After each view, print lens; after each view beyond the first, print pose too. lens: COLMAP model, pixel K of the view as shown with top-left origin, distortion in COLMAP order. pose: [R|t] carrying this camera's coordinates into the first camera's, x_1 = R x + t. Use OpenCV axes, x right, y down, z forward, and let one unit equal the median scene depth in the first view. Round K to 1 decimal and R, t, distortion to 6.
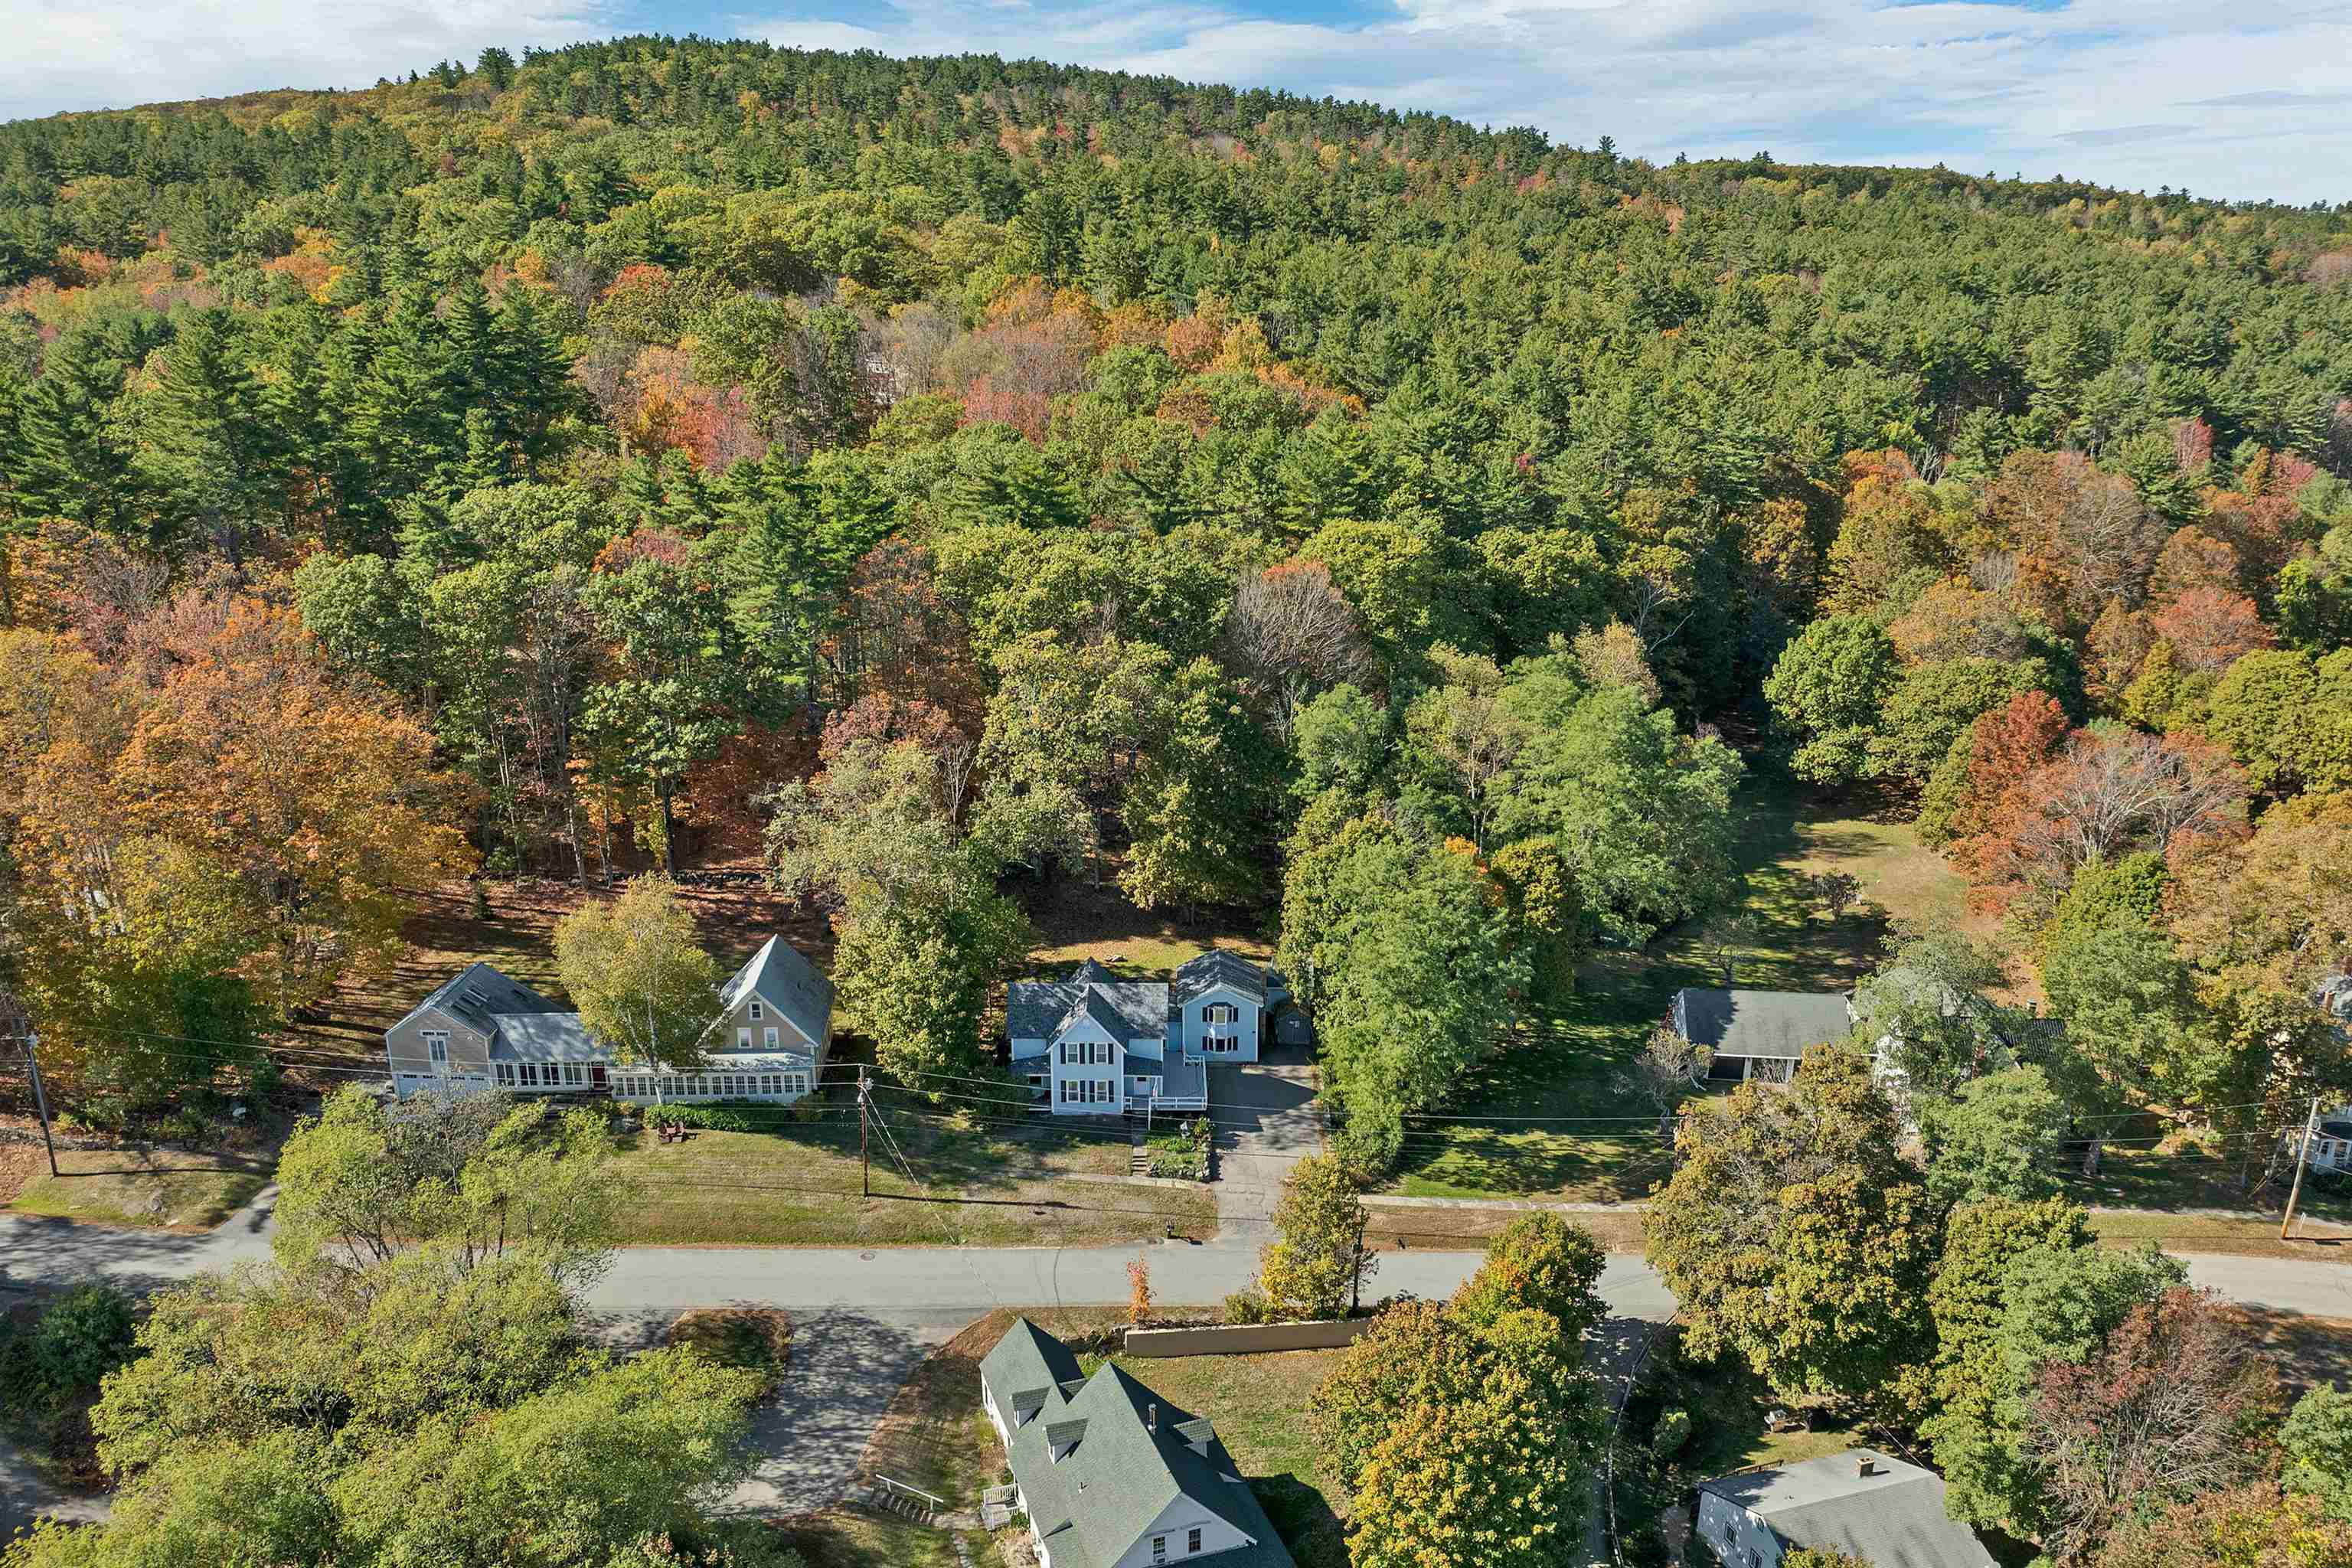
lens RADIAL K [[1716.0, 0, 1180.5], [0, 1716.0, 907.9], [0, 0, 1]] dist [-0.020729, -0.025711]
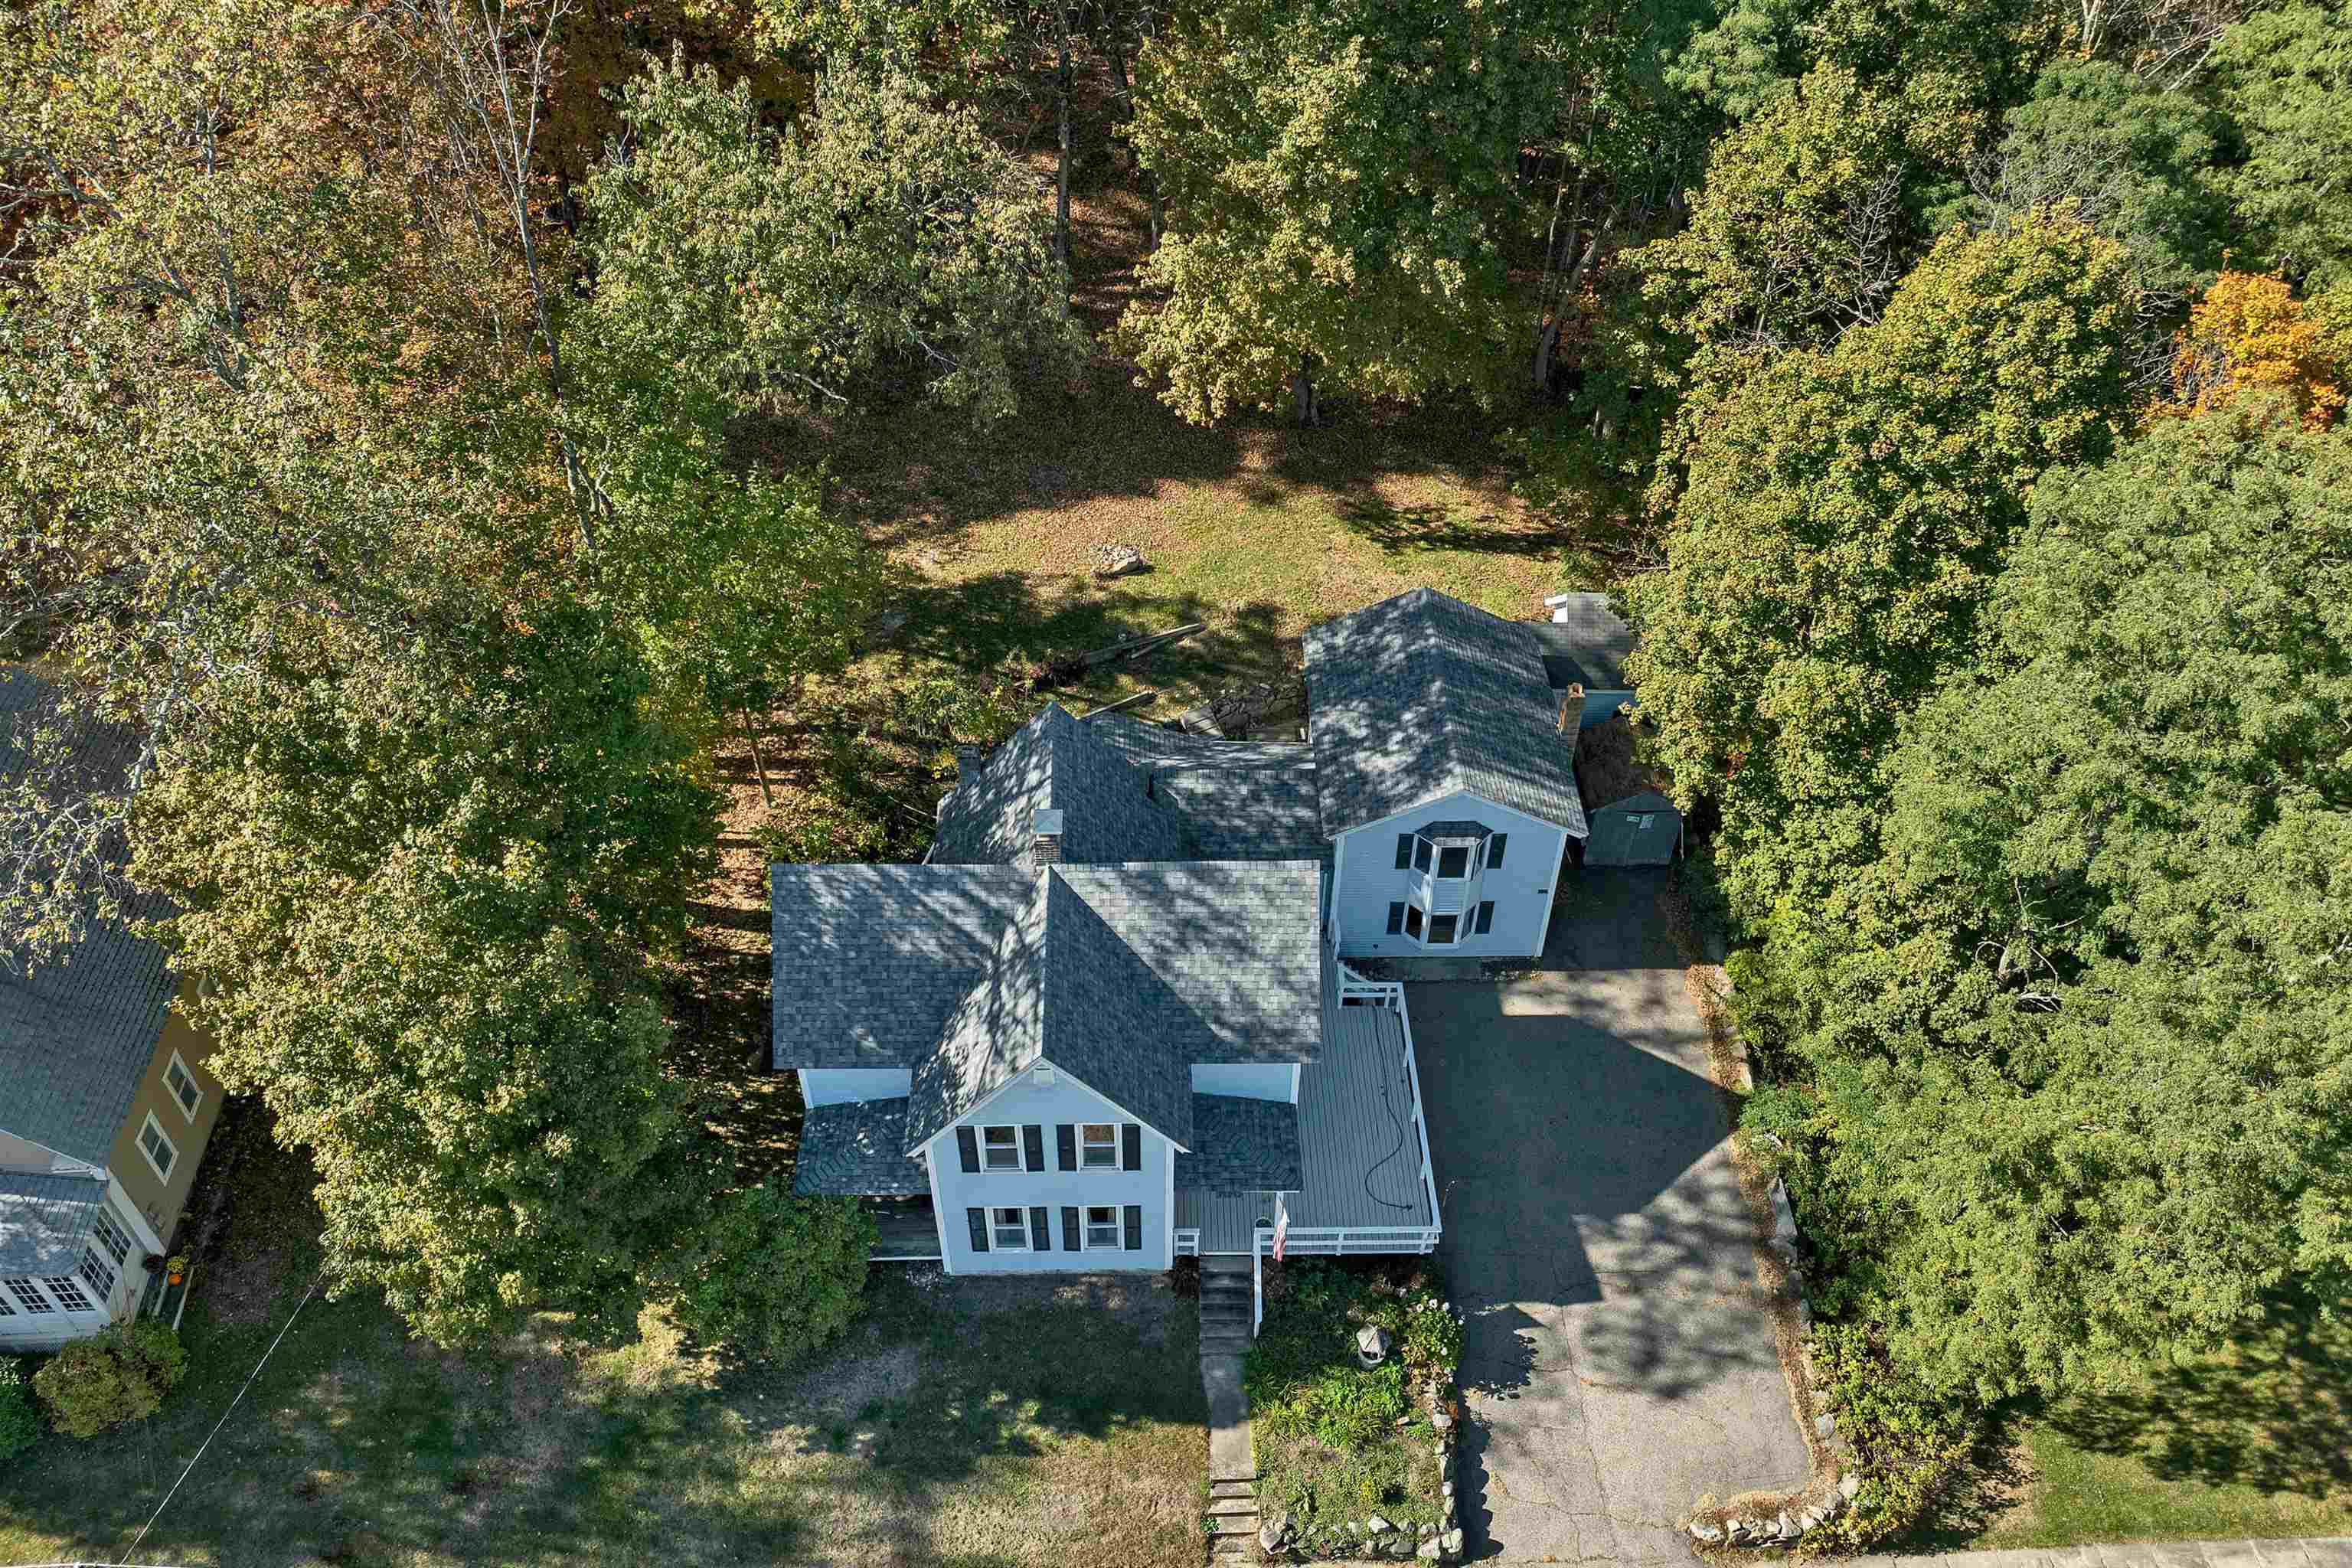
lens RADIAL K [[1716.0, 0, 1180.5], [0, 1716.0, 907.9], [0, 0, 1]] dist [-0.020729, -0.025711]
pose [[0.999899, -0.005037, 0.013276, -0.033458], [-0.001457, 0.893635, 0.448791, -0.076687], [-0.014124, -0.448765, 0.893538, 0.704601]]
